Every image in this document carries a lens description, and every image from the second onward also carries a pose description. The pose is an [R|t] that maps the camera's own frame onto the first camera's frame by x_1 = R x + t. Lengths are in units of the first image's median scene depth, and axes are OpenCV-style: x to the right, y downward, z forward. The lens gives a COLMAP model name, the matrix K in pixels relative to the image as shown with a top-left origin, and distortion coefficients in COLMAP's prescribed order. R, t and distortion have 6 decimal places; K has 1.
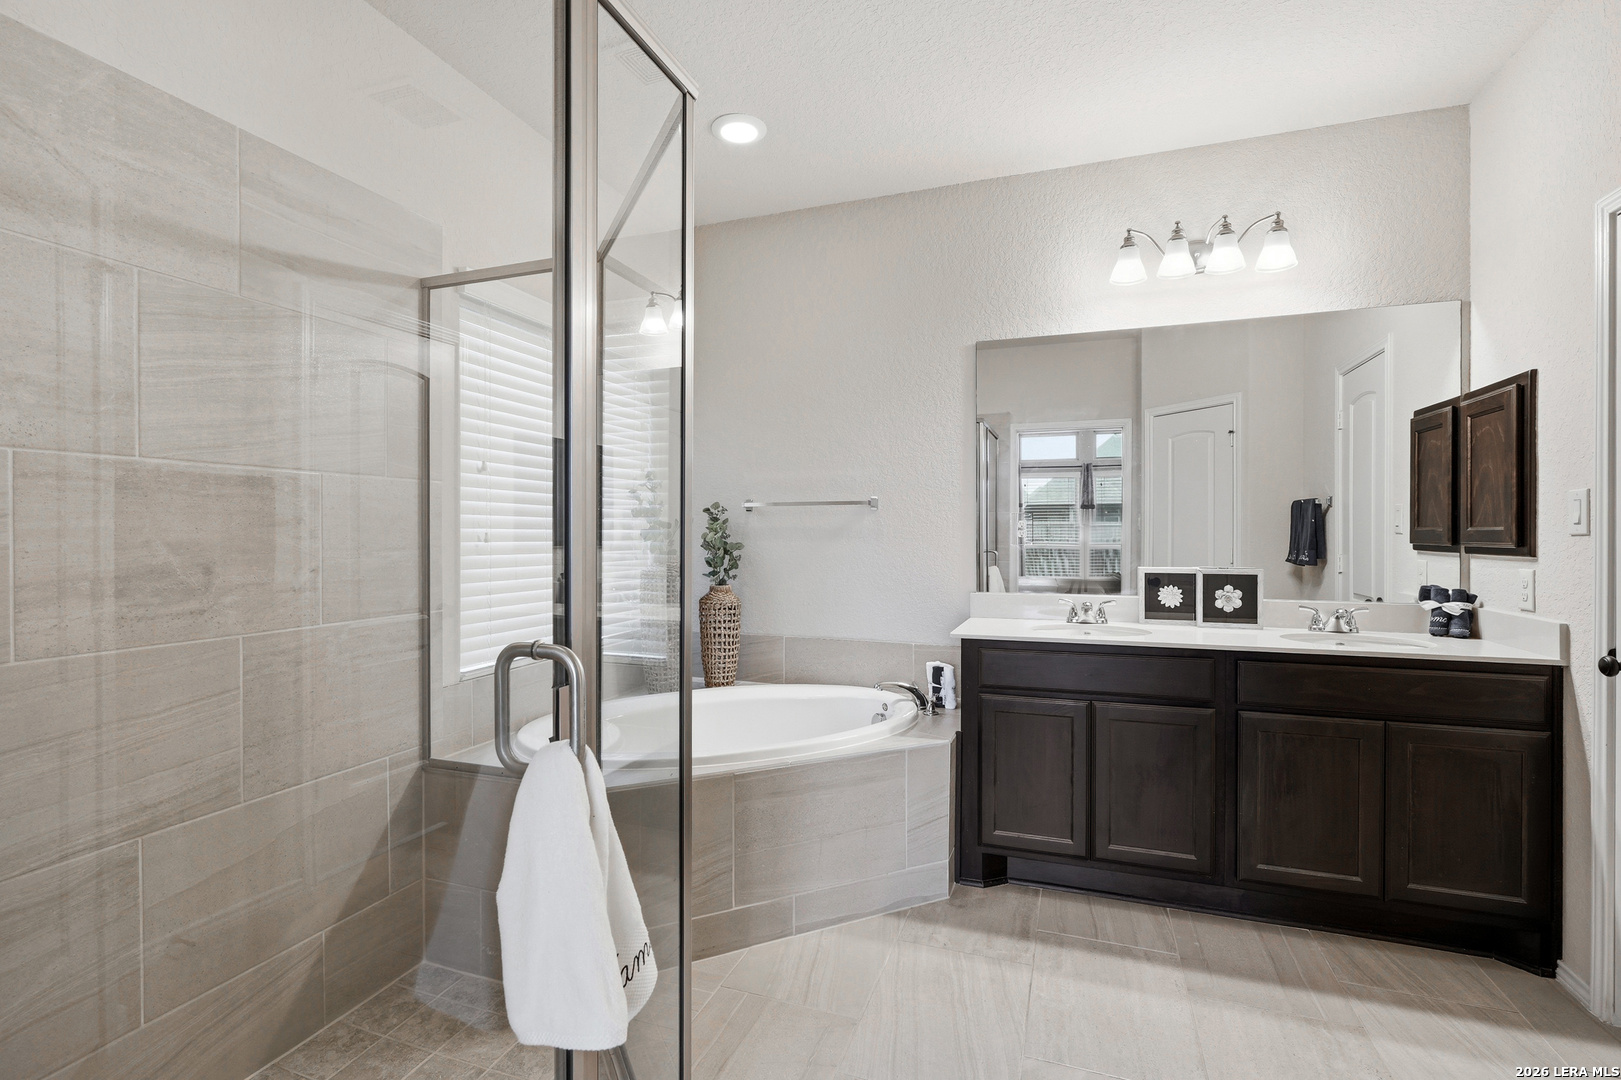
lens RADIAL K [[760.6, 0, 815.8], [0, 760.6, 534.2], [0, 0, 1]] dist [-0.010043, 0.004860]
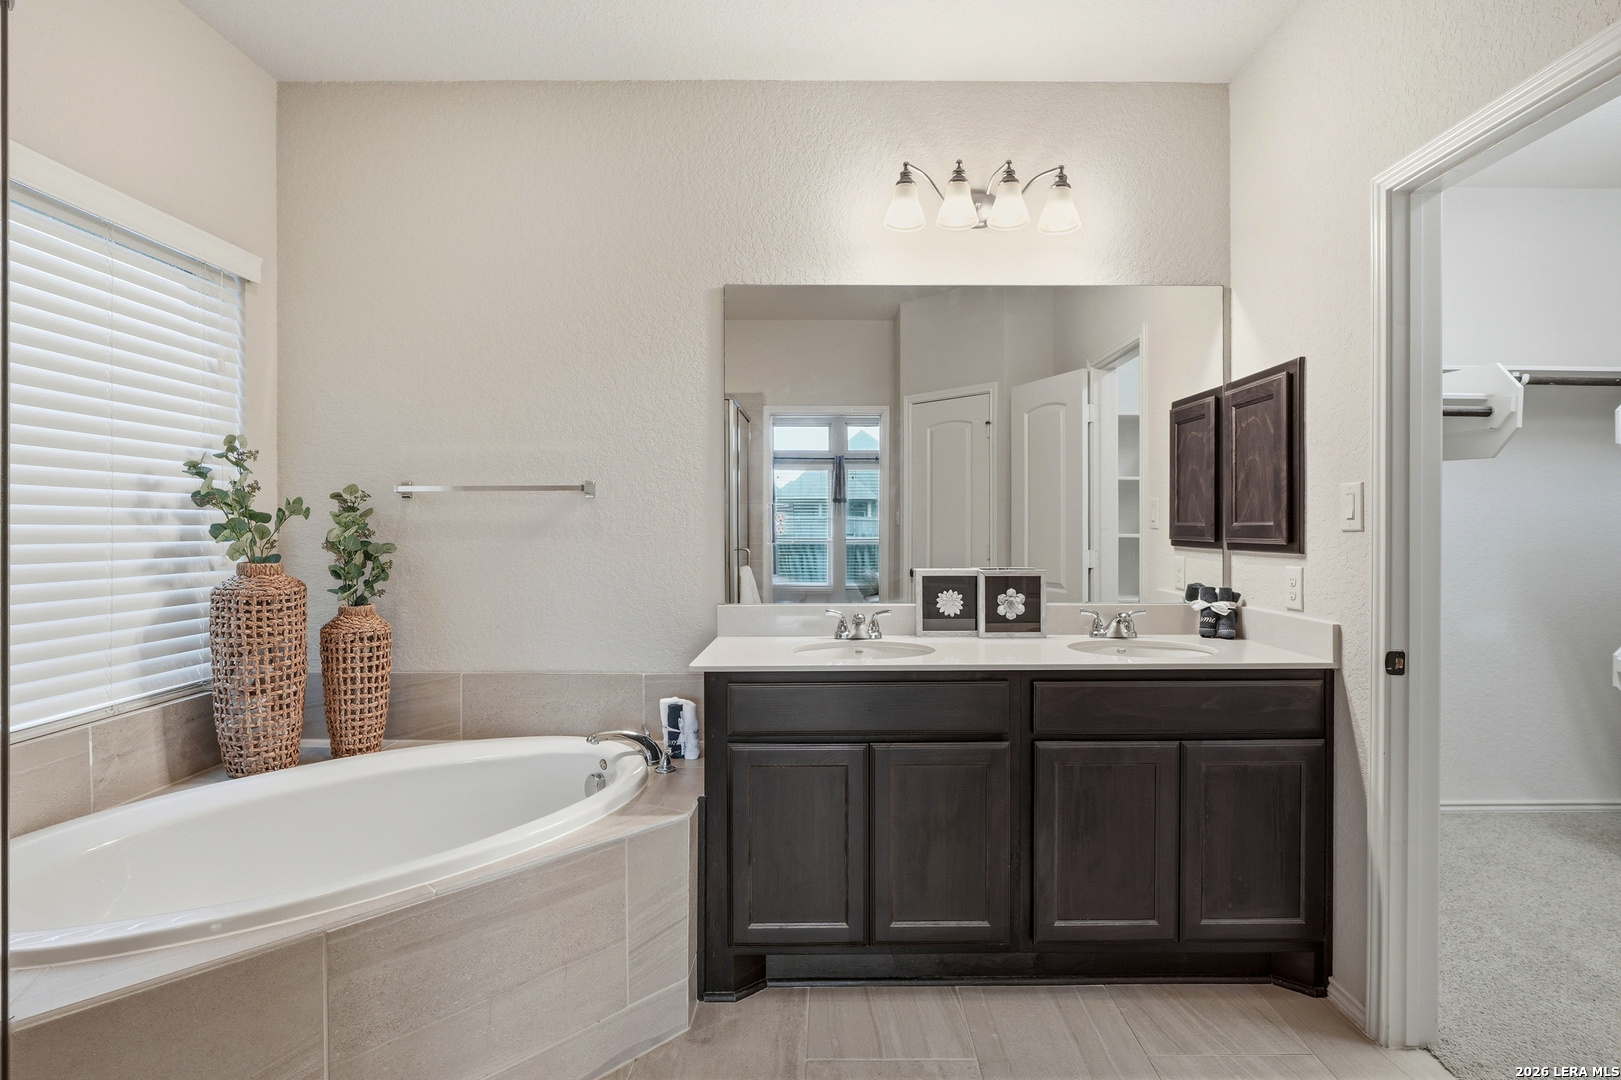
lens RADIAL K [[760.6, 0, 815.8], [0, 760.6, 534.2], [0, 0, 1]] dist [-0.010043, 0.004860]
pose [[0.947830, -0.003121, 0.318762, 0.054090], [0.001089, 0.999978, 0.006552, -0.001152], [-0.318775, -0.005863, 0.947812, 0.245466]]
